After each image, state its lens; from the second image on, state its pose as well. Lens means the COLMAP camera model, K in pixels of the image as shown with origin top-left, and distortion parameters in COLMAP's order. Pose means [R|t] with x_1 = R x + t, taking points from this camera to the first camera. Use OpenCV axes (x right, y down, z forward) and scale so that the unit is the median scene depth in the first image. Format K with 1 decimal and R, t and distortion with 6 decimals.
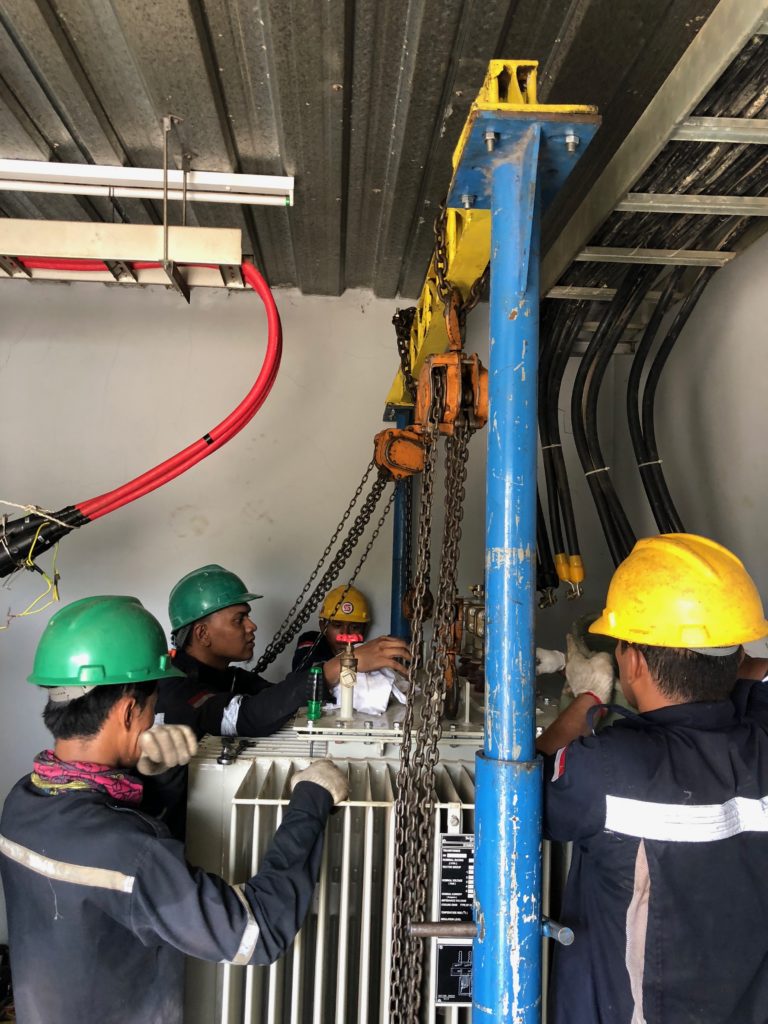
lens RADIAL K [[841.8, 0, 384.0], [0, 841.8, 512.0], [0, 0, 1]] dist [-0.010658, 0.002653]
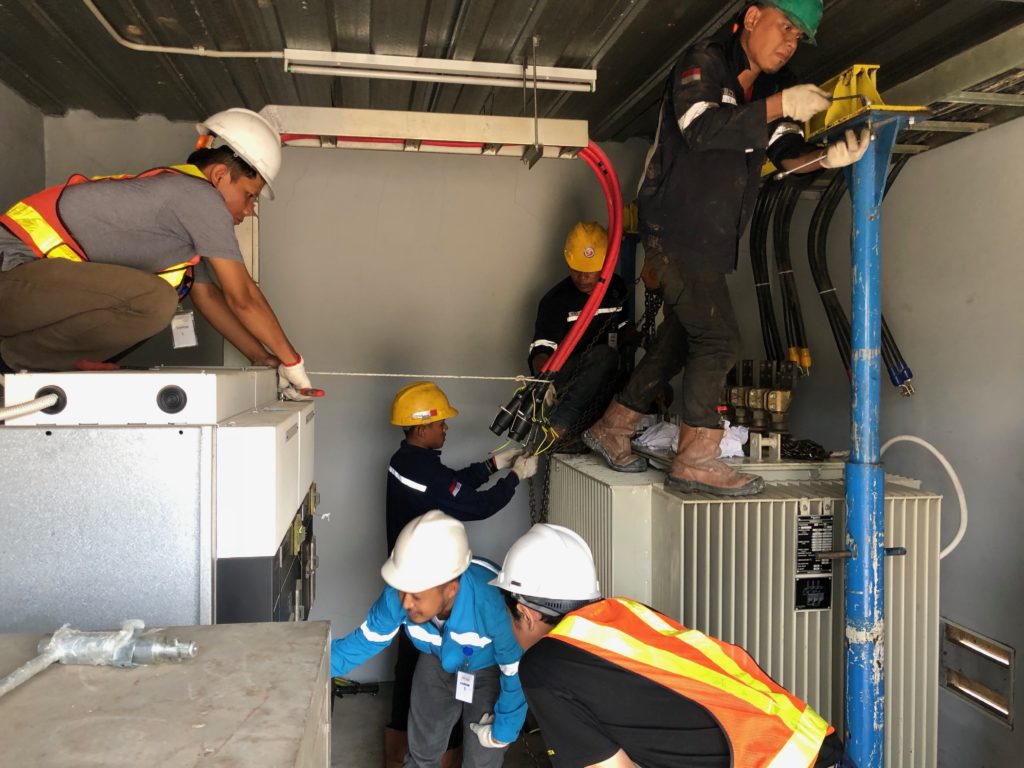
lens RADIAL K [[843.6, 0, 512.0], [0, 843.6, 384.0], [0, 0, 1]] dist [-0.016281, -0.009592]
pose [[0.992584, -0.031489, 0.117412, -0.703034], [0.019768, 0.994823, 0.099684, -0.066075], [-0.119943, -0.096623, 0.988068, -0.598506]]
